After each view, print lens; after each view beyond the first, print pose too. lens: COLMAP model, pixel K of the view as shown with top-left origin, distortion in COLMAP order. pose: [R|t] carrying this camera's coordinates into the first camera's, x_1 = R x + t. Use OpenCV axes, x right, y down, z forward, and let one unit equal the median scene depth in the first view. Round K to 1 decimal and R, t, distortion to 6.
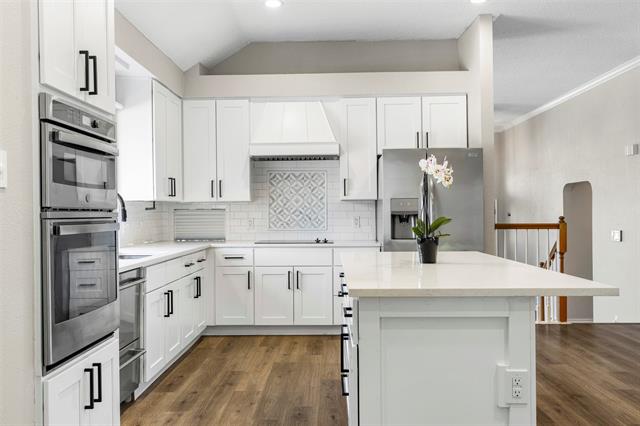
lens RADIAL K [[534.4, 0, 317.2], [0, 534.4, 210.7], [0, 0, 1]] dist [0.009880, 0.005839]
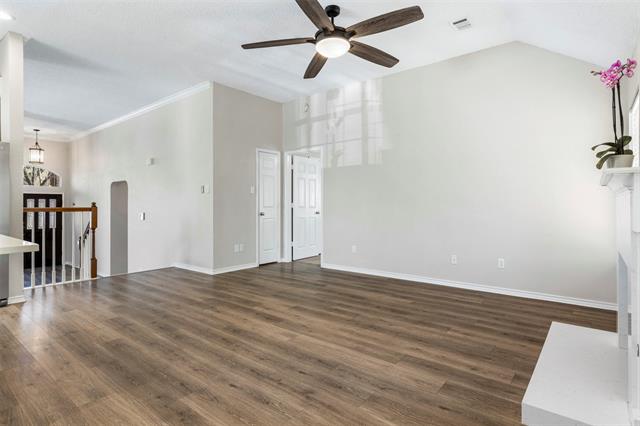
lens RADIAL K [[340.3, 0, 313.8], [0, 340.3, 200.7], [0, 0, 1]] dist [0.005472, -0.001655]
pose [[0.612738, 0.010601, 0.790215, 0.113791], [-0.001511, 0.999924, -0.012243, 0.017517], [-0.790285, 0.006308, 0.612707, 0.001583]]
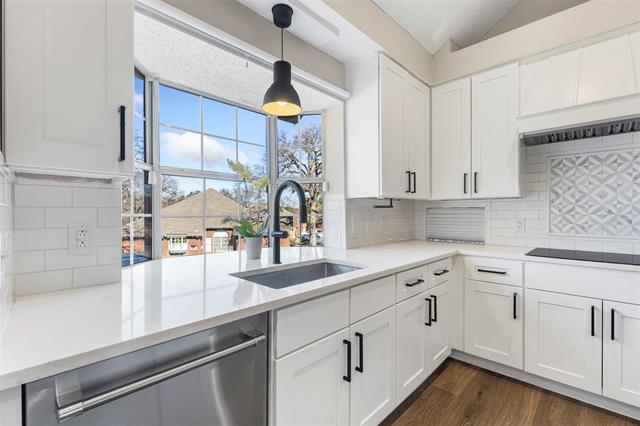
lens RADIAL K [[290.1, 0, 317.0], [0, 290.1, 214.8], [0, 0, 1]] dist [0.001709, 0.000444]
pose [[0.735033, 0.010924, -0.677943, -0.056763], [-0.001504, 0.999894, 0.014481, 0.002447], [0.678030, -0.009624, 0.734971, 0.504773]]
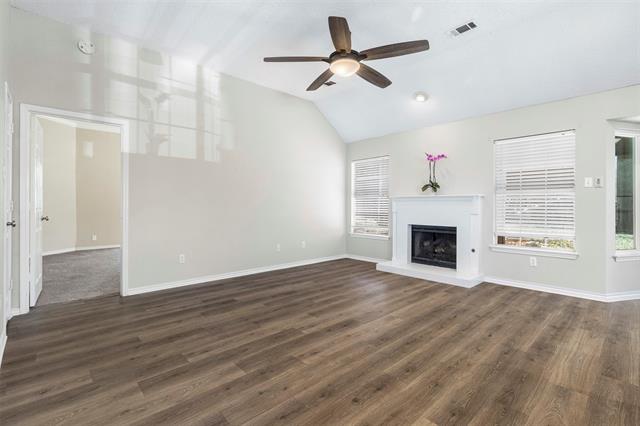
lens RADIAL K [[303.8, 0, 317.1], [0, 303.8, 208.1], [0, 0, 1]] dist [-0.005978, 0.001492]
pose [[-0.705454, -0.005001, 0.708738, 0.212606], [-0.002346, 0.999986, 0.004722, 0.019283], [-0.708752, 0.001669, -0.705456, 0.787589]]
